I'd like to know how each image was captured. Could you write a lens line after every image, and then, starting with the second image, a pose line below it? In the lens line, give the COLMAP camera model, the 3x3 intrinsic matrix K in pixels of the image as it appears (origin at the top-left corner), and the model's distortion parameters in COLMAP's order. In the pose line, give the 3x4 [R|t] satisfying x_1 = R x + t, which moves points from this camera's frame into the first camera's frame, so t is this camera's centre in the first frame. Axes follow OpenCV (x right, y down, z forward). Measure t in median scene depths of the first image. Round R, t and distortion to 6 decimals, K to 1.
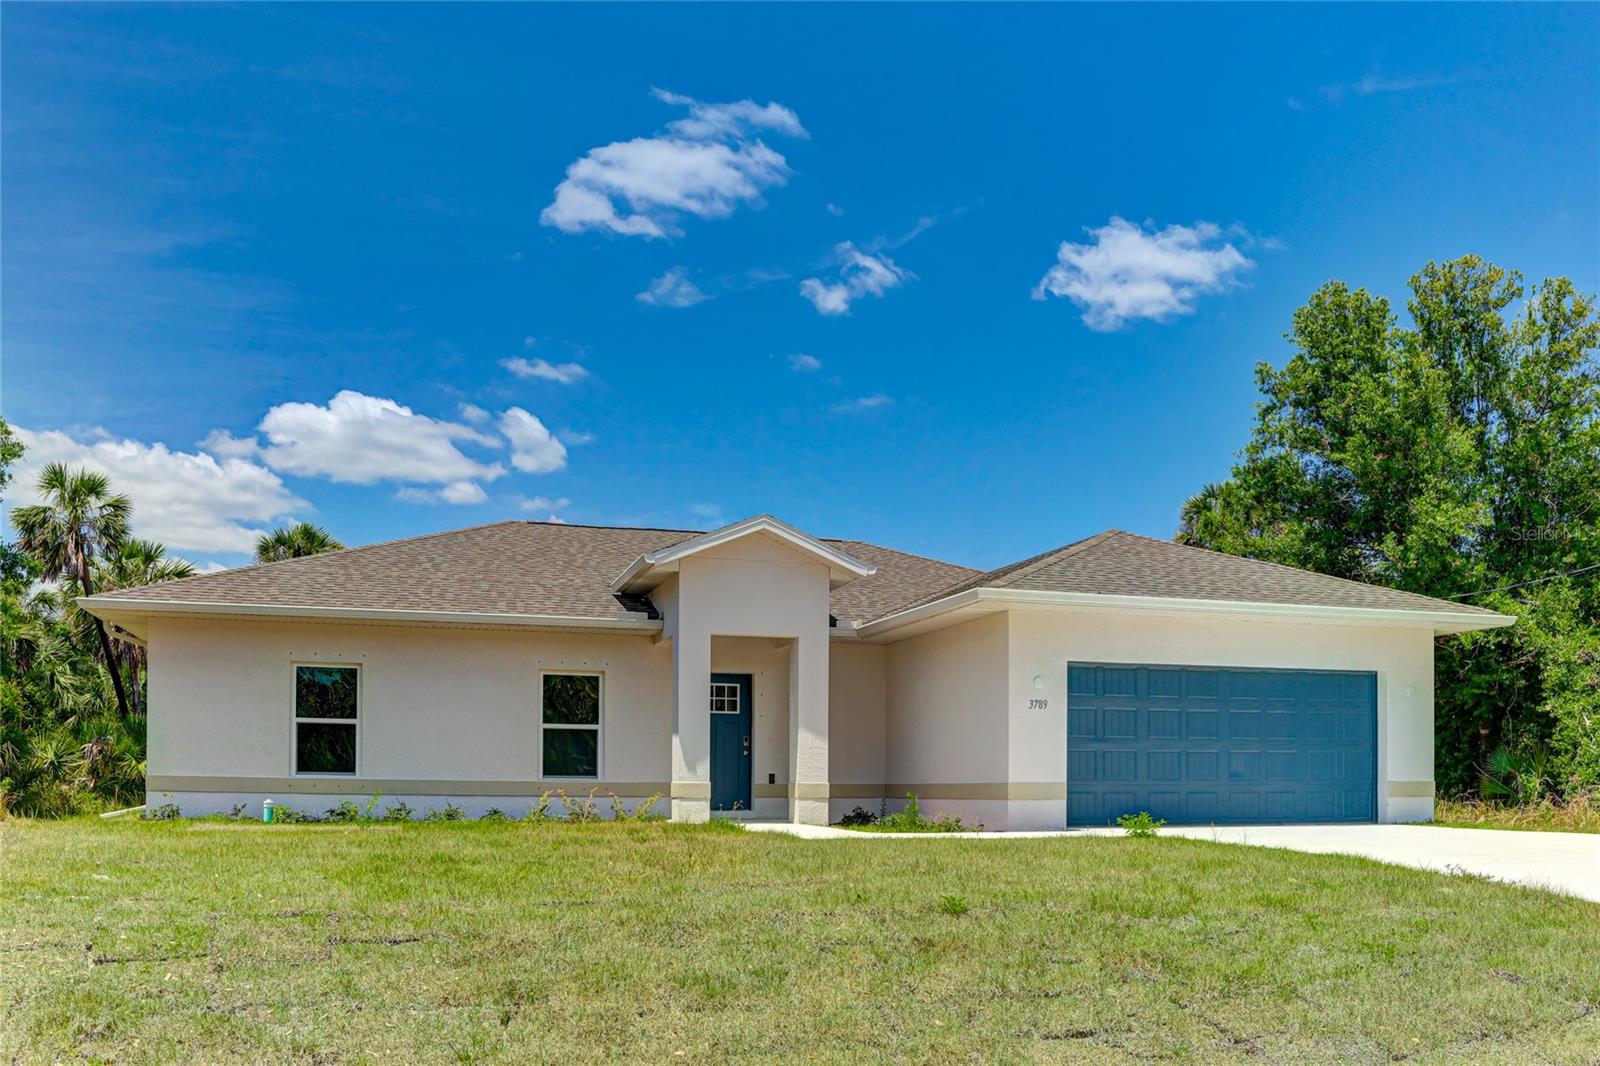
lens RADIAL K [[1414.0, 0, 801.6], [0, 1414.0, 597.9], [0, 0, 1]] dist [-0.087348, -0.007246]
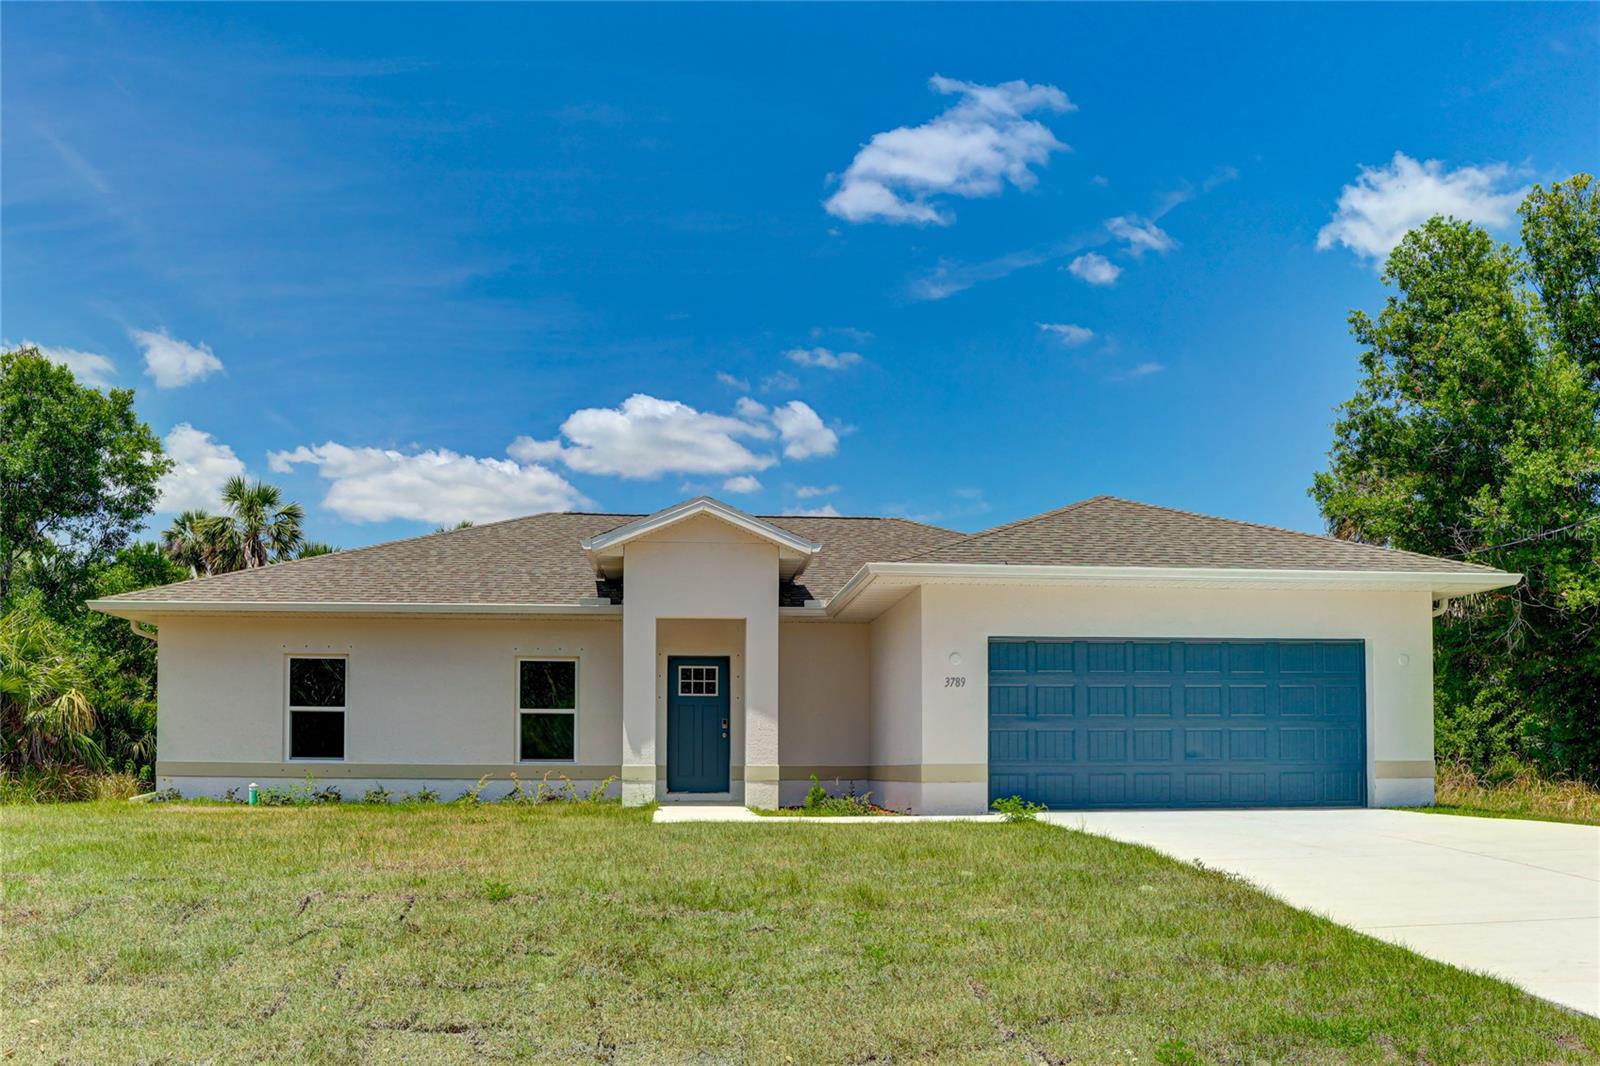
lens RADIAL K [[1397.4, 0, 794.8], [0, 1397.4, 600.7], [0, 0, 1]] dist [-0.089855, 0.012821]
pose [[0.978292, -0.028986, -0.205194, 0.231806], [0.031842, 0.999436, 0.010630, 0.005947], [0.204771, -0.016933, 0.978664, 0.047415]]
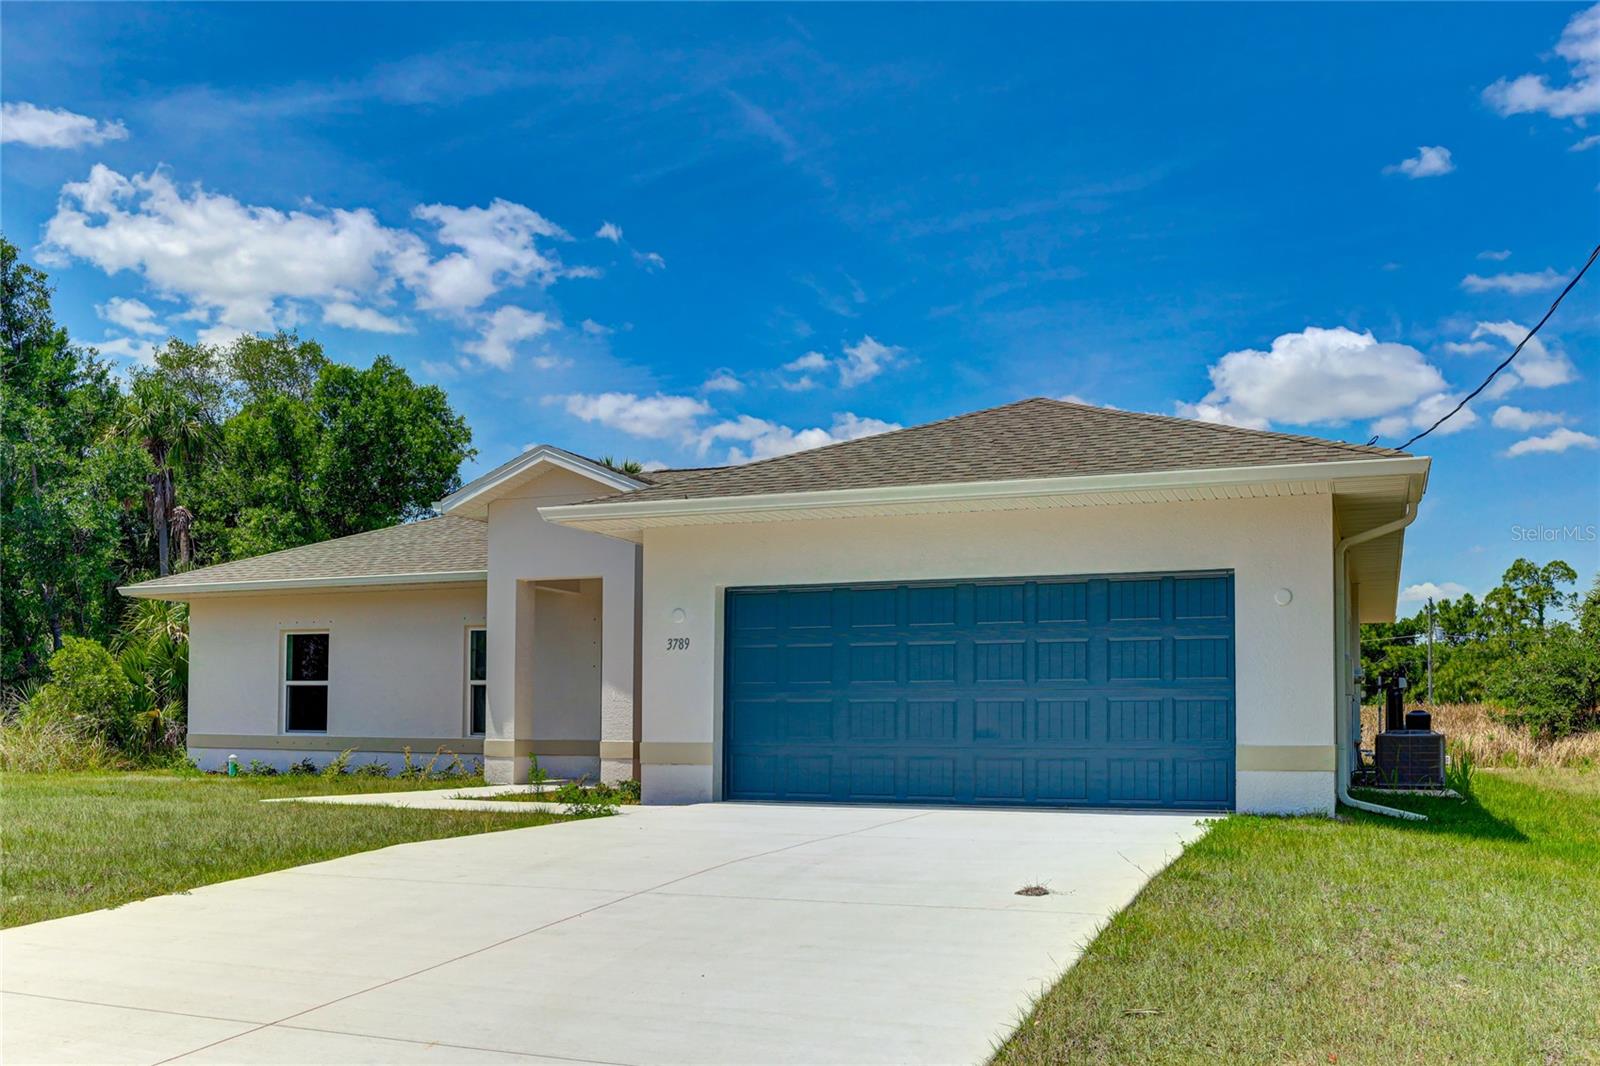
lens RADIAL K [[1445.8, 0, 772.9], [0, 1445.8, 503.1], [0, 0, 1]] dist [-0.064695, -0.001513]
pose [[0.767934, -0.101179, -0.632487, 0.660237], [0.081624, 0.994853, -0.060044, 0.044619], [0.635307, -0.005517, 0.772240, 0.362059]]
